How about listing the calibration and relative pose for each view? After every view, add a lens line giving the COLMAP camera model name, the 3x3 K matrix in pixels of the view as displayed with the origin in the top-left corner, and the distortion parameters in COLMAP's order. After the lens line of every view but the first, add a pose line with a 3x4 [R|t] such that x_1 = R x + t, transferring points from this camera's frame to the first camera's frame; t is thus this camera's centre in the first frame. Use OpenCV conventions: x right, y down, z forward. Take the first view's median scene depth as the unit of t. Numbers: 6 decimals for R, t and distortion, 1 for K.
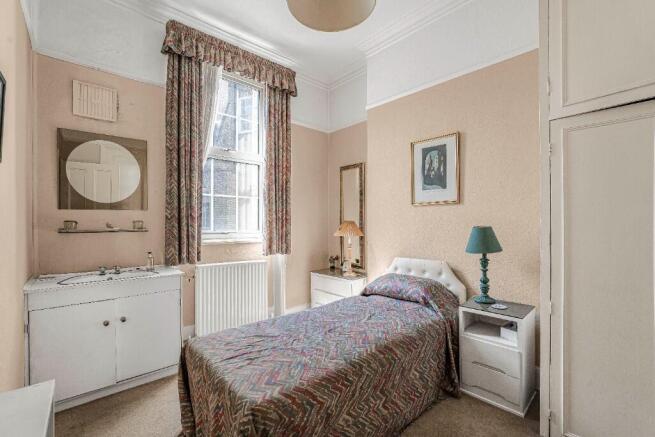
lens RADIAL K [[286.9, 0, 325.8], [0, 286.9, 220.9], [0, 0, 1]] dist [-0.019264, 0.000192]
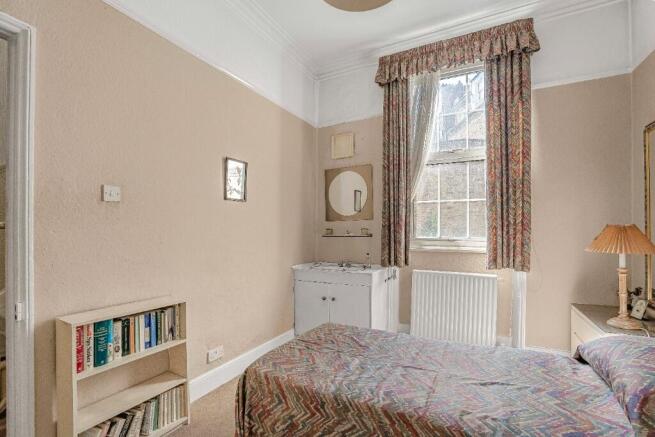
lens RADIAL K [[286.9, 0, 325.8], [0, 286.9, 220.9], [0, 0, 1]] dist [-0.019264, 0.000192]
pose [[0.357936, -0.032249, -0.933189, 0.460795], [0.011411, 0.999480, -0.030163, 0.003857], [0.933677, 0.000147, 0.358117, 0.351742]]
